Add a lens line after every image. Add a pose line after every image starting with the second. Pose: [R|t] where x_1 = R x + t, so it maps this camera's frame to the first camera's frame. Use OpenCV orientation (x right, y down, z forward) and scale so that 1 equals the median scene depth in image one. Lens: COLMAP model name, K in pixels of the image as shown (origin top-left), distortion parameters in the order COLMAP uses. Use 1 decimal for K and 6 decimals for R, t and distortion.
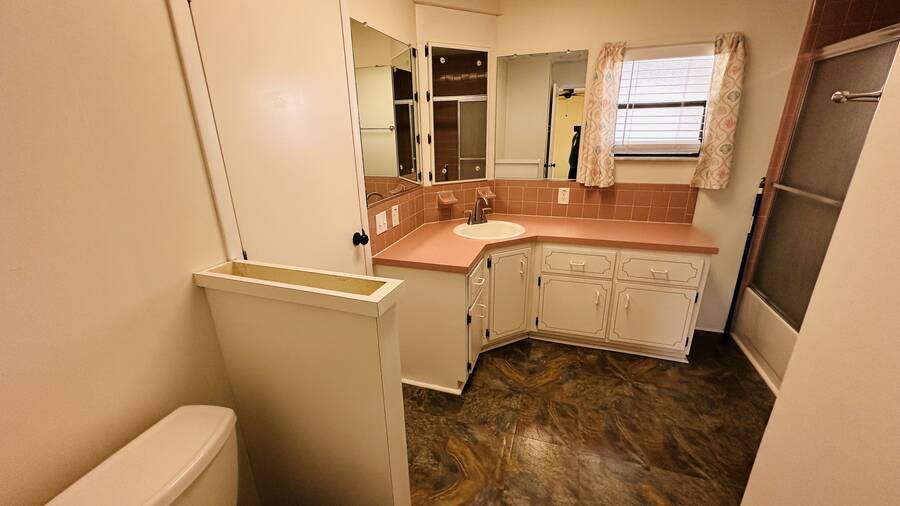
lens RADIAL K [[358.4, 0, 450.0], [0, 358.4, 253.0], [0, 0, 1]] dist [-0.002092, 0.000149]
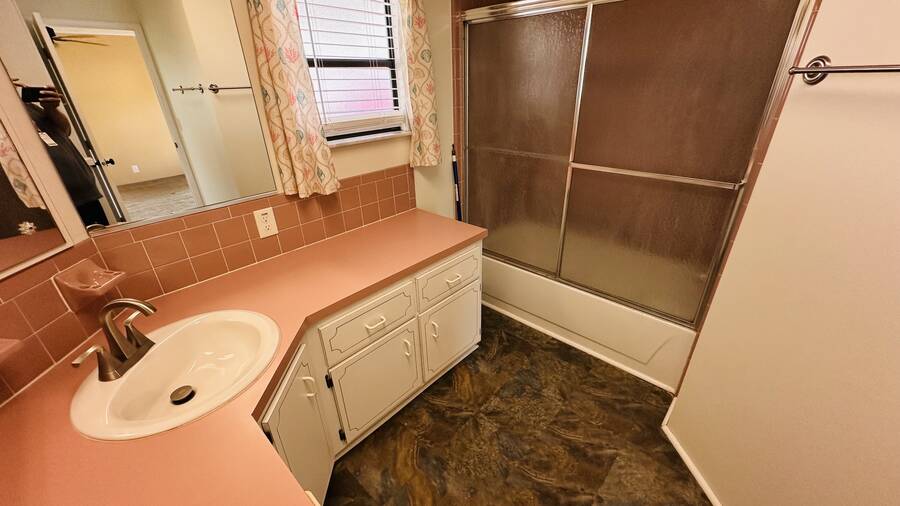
lens RADIAL K [[358.4, 0, 450.0], [0, 358.4, 253.0], [0, 0, 1]] dist [-0.002092, 0.000149]
pose [[0.413322, -0.389673, 0.822995, -0.059169], [0.313644, 0.909426, 0.273079, -0.203951], [-0.854864, 0.145258, 0.498104, 0.535000]]
